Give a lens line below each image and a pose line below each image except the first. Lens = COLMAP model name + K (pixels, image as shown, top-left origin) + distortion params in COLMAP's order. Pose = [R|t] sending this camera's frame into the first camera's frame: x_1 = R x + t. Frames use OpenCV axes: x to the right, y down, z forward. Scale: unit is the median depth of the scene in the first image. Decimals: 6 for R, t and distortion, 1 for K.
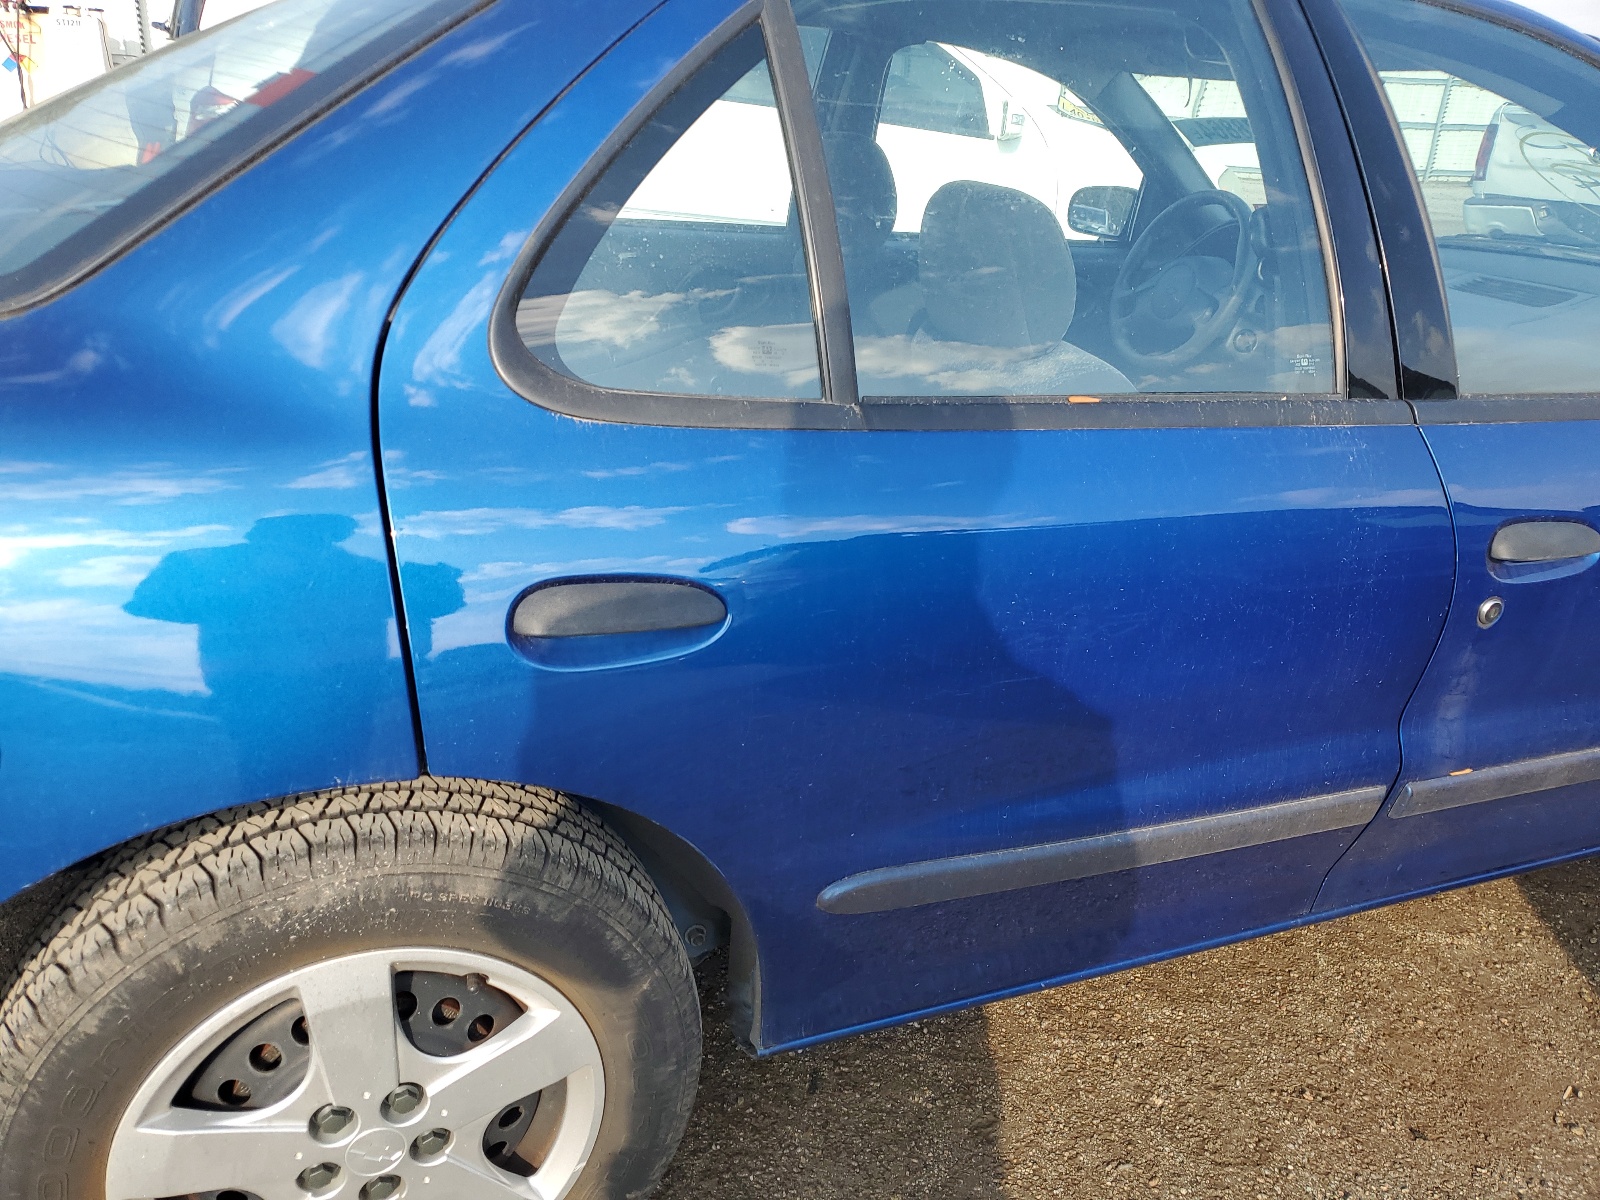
lens RADIAL K [[1202.6, 0, 799.7], [0, 1202.6, 798.6], [0, 0, 1]] dist [-0.039956, 0.007654]
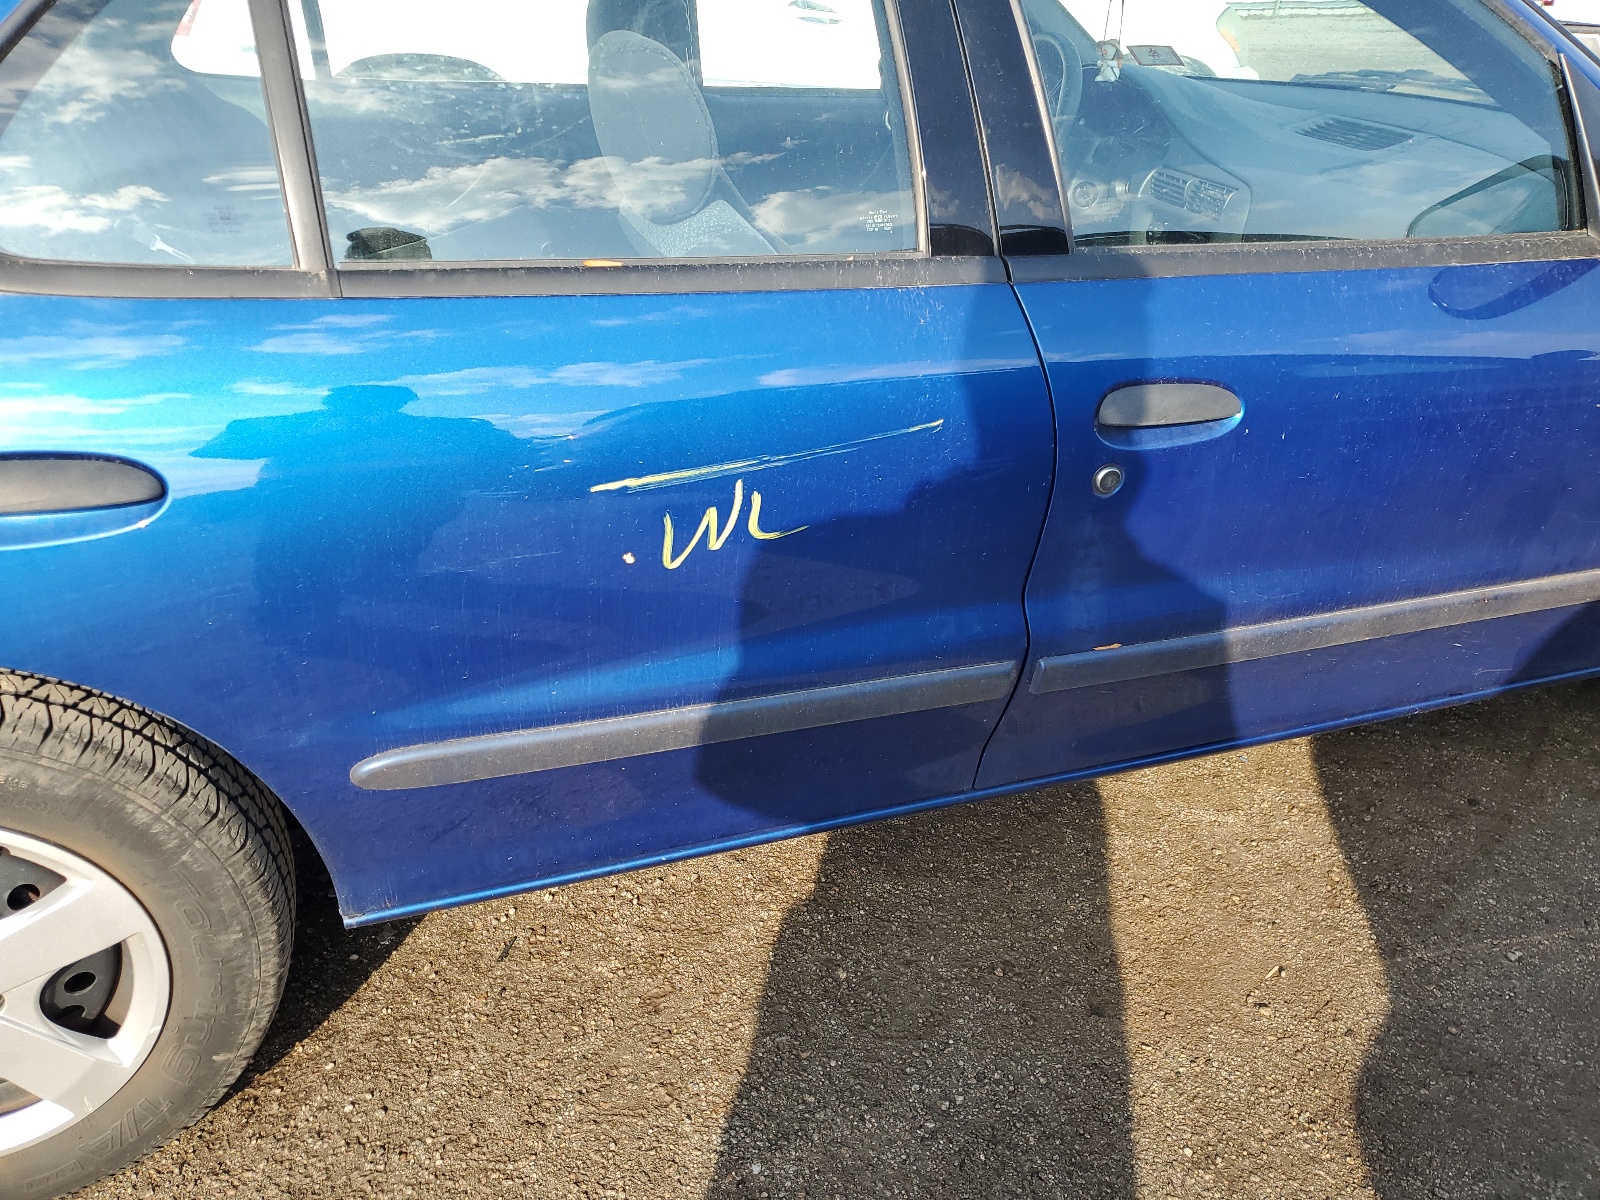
lens RADIAL K [[1205.8, 0, 877.7], [0, 1205.8, 755.9], [0, 0, 1]] dist [-0.088287, 0.102092]
pose [[0.999587, 0.005212, -0.028245, 0.397317], [-0.003052, 0.997106, 0.075968, -0.007543], [0.028560, -0.075850, 0.996710, 0.010733]]
